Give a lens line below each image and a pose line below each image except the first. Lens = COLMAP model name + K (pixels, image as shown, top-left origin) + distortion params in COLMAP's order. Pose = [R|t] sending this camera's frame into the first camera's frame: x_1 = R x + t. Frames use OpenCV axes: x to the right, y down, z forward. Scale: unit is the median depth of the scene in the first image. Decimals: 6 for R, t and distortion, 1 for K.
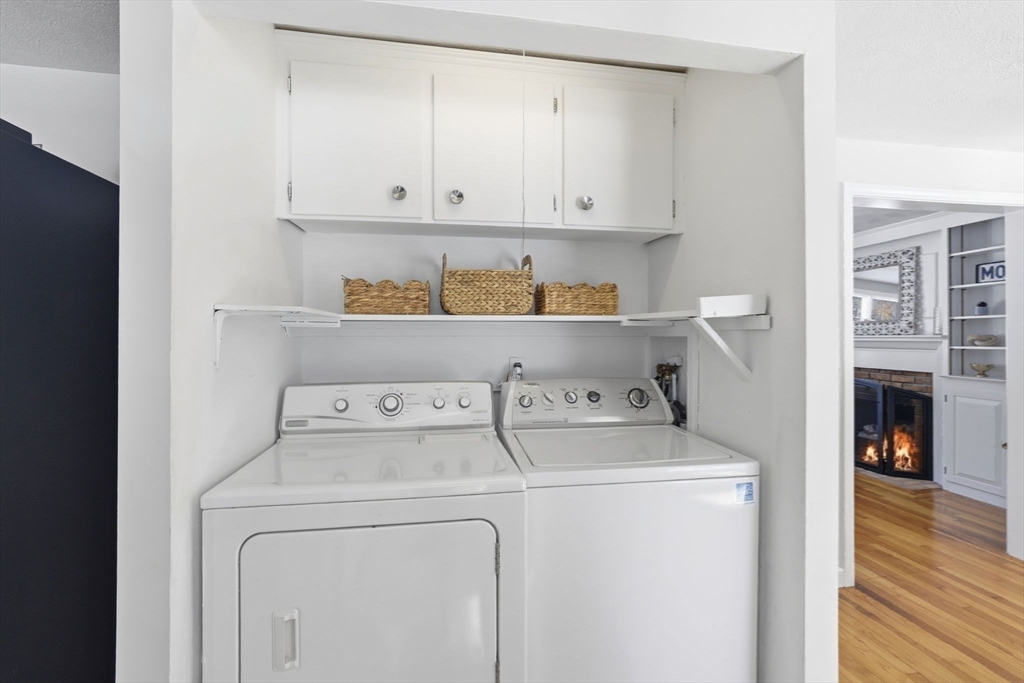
lens RADIAL K [[453.1, 0, 517.1], [0, 453.1, 338.9], [0, 0, 1]] dist [-0.049049, 0.017697]
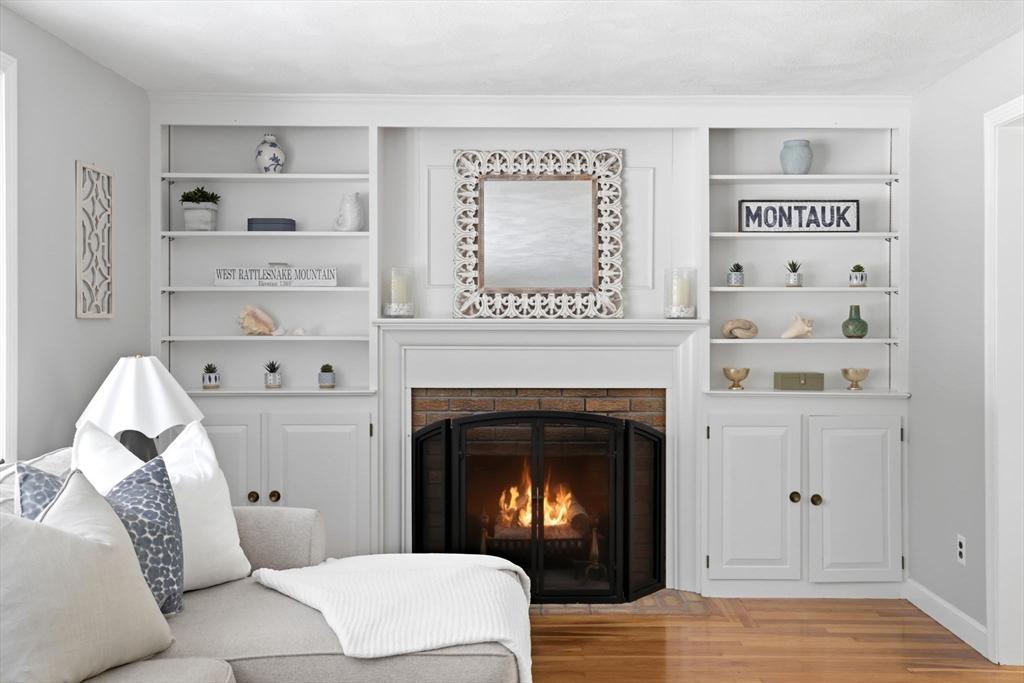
lens RADIAL K [[1025.0, 0, 513.7], [0, 1025.0, 337.6], [0, 0, 1]] dist [0.049882, 0.005962]
pose [[0.175150, -0.013959, 0.984443, -0.317938], [0.000407, 0.999900, 0.014106, -0.003898], [-0.984542, -0.002070, 0.175138, 0.911368]]
